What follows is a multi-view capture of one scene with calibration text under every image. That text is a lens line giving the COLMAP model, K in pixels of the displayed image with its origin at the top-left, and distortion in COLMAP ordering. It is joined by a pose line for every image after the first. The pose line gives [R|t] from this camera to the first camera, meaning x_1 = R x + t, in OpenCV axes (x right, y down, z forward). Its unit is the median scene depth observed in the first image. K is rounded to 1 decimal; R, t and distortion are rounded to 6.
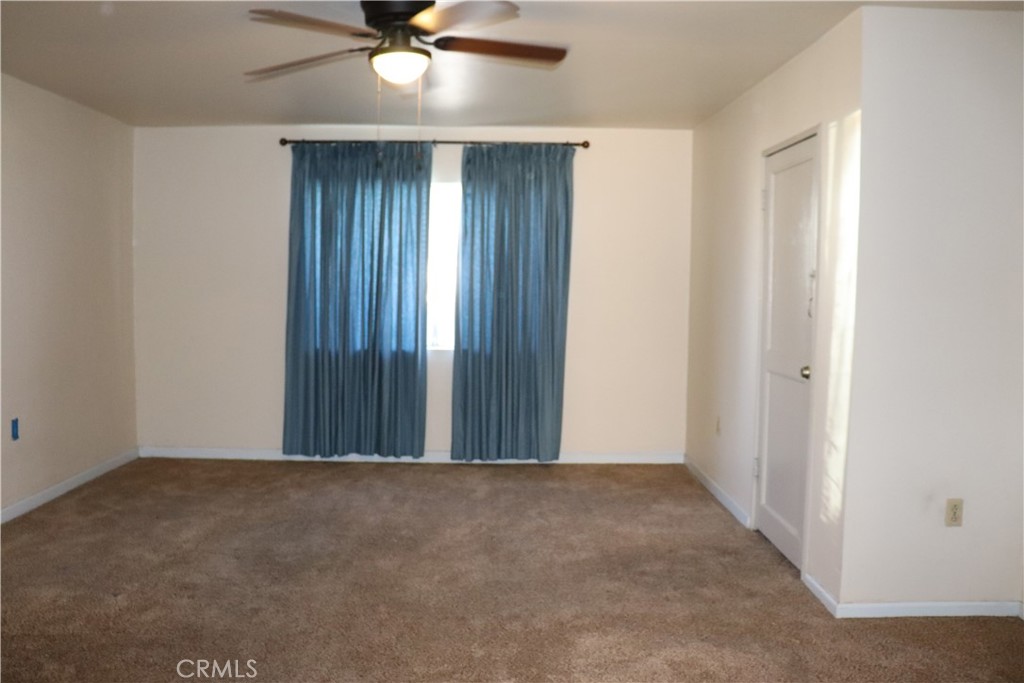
lens RADIAL K [[859.5, 0, 512.0], [0, 859.5, 341.5], [0, 0, 1]] dist [-0.168384, 0.162415]
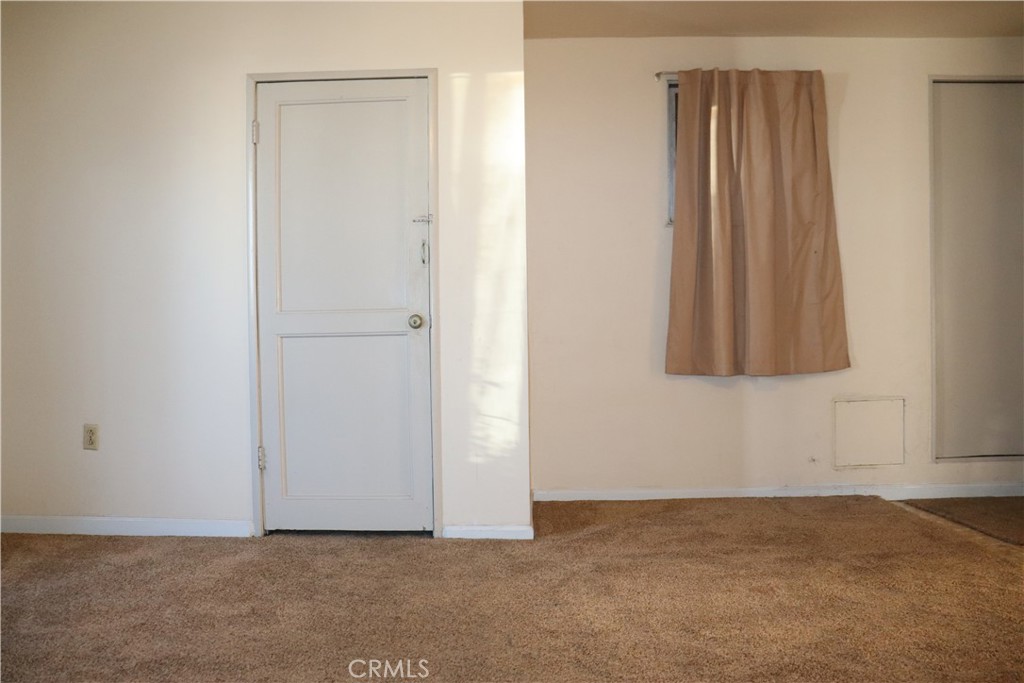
lens RADIAL K [[859.5, 0, 512.0], [0, 859.5, 341.5], [0, 0, 1]] dist [-0.168384, 0.162415]
pose [[0.007073, -0.040794, 0.999143, -0.661154], [0.082506, 0.995785, 0.040073, 0.030625], [-0.996565, 0.082152, 0.010409, 0.939192]]
